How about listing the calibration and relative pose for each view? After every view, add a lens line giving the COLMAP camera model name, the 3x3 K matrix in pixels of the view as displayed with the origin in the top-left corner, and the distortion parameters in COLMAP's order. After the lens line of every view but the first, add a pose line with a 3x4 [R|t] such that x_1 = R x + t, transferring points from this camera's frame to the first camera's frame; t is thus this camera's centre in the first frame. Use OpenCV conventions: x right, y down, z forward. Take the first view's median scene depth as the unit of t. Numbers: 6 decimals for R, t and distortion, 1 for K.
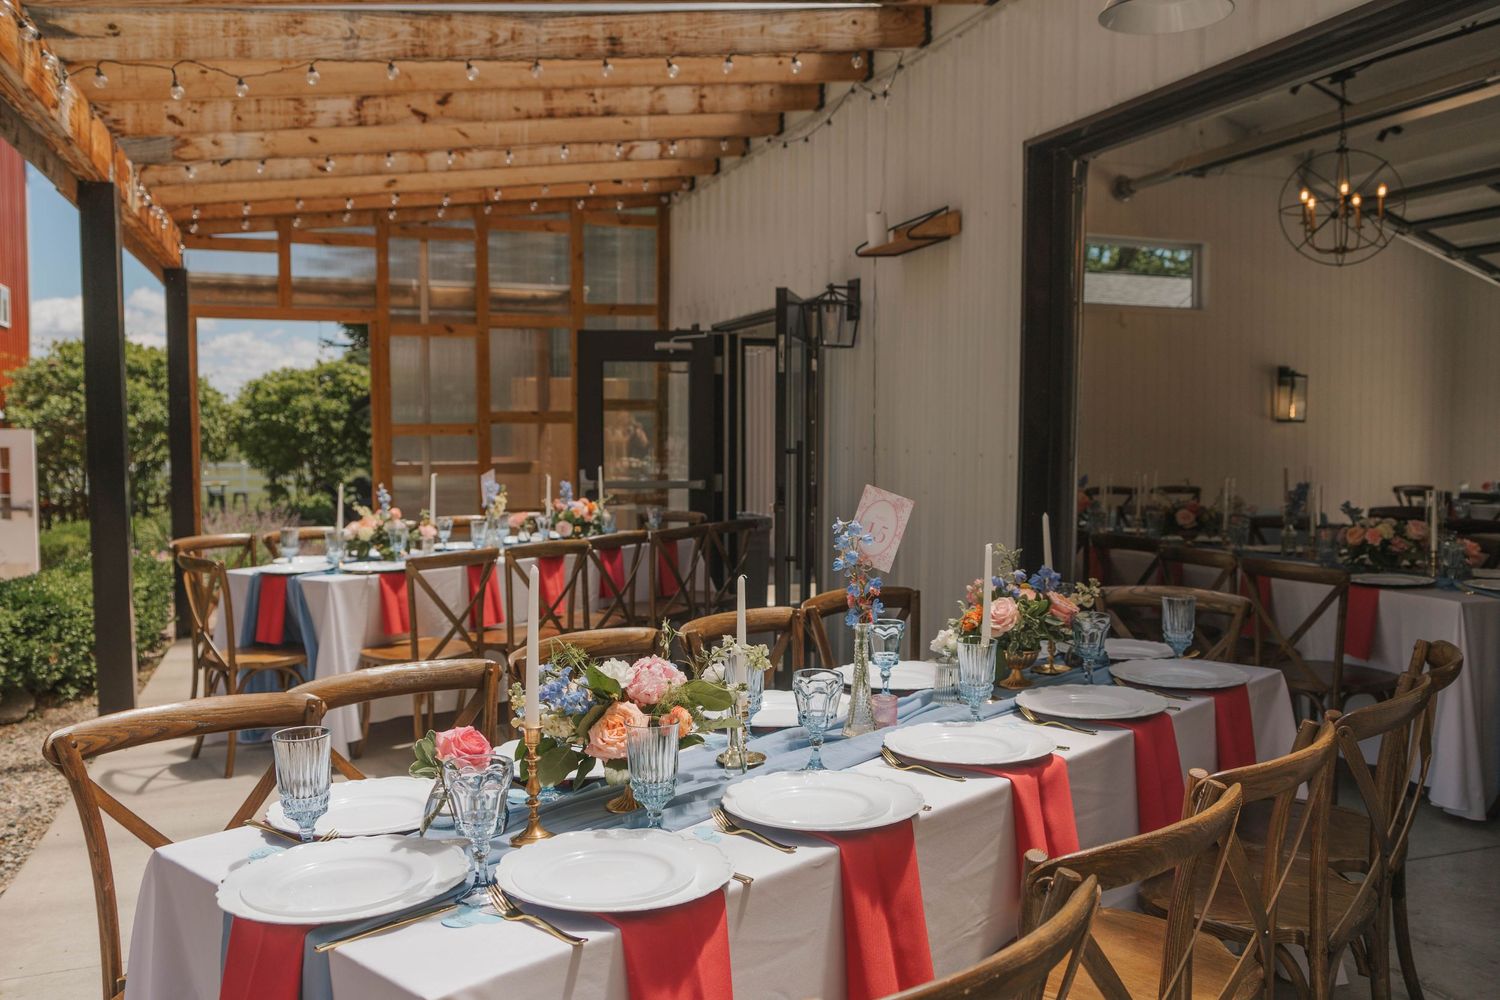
lens RADIAL K [[1209.3, 0, 750.0], [0, 1209.3, 500.0], [0, 0, 1]] dist [-0.093657, 0.121461]
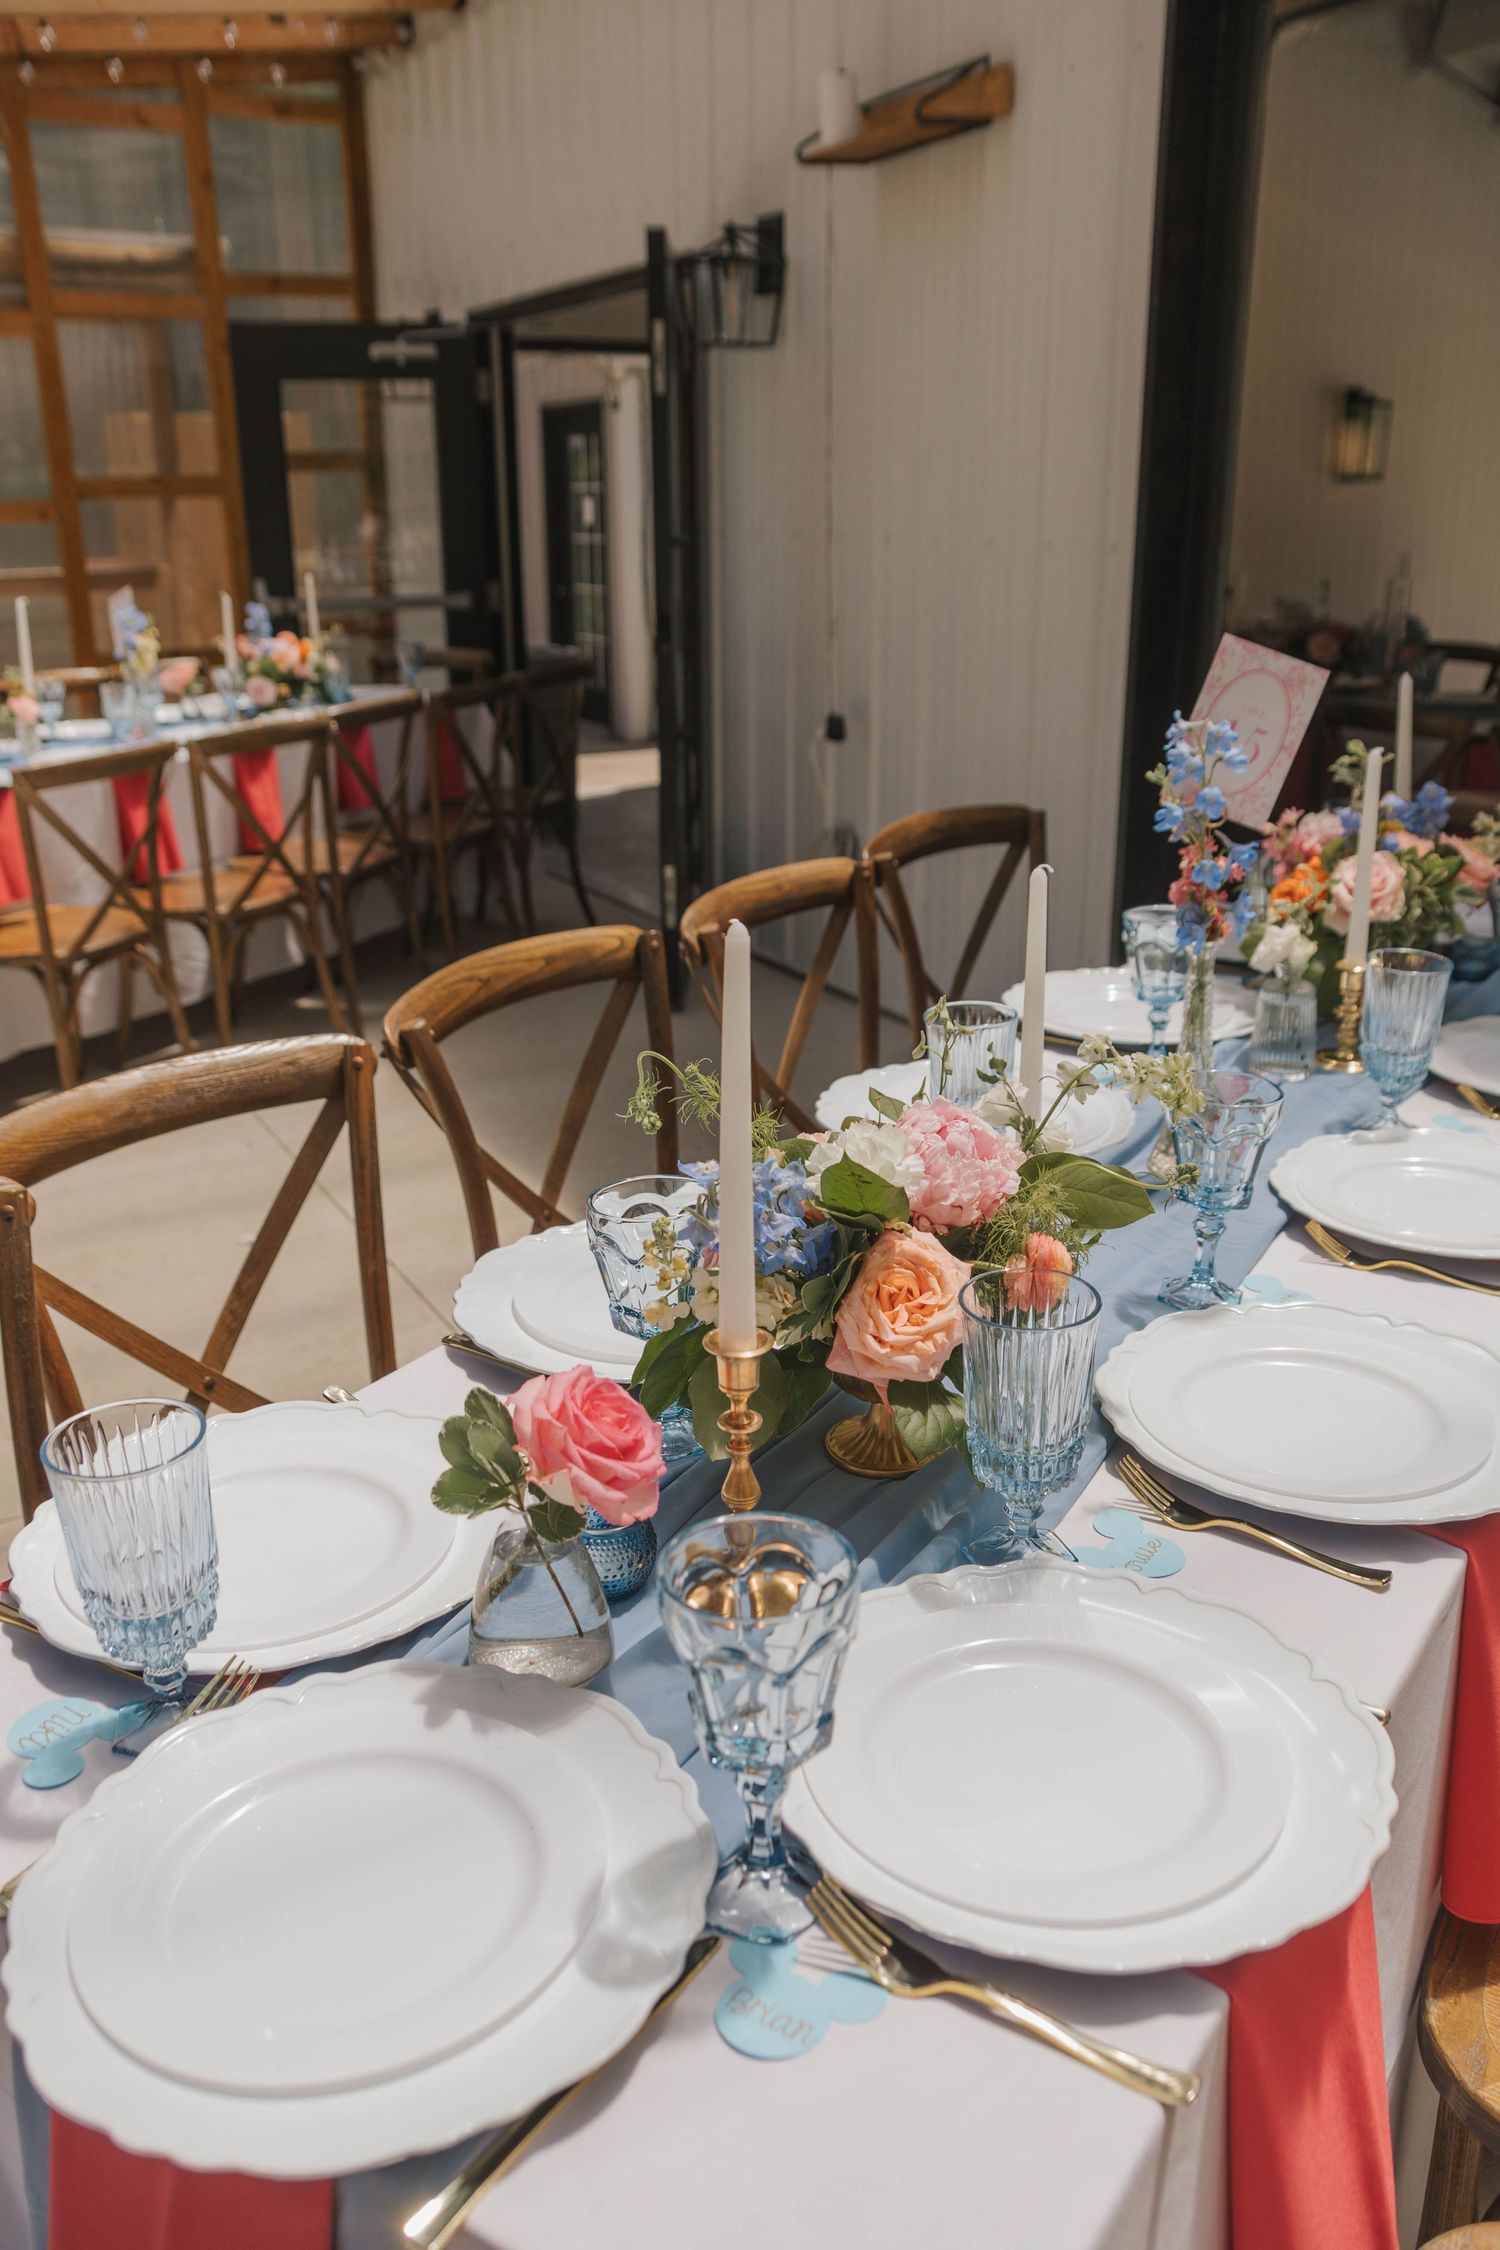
lens RADIAL K [[1813.9, 0, 750.0], [0, 1813.9, 1125.0], [0, 0, 1]] dist [-0.093657, 0.121461]
pose [[0.988421, -0.060757, 0.139041, -0.055270], [0.020358, 0.961152, 0.275269, -0.007570], [-0.150364, -0.269251, 0.951259, 0.104176]]
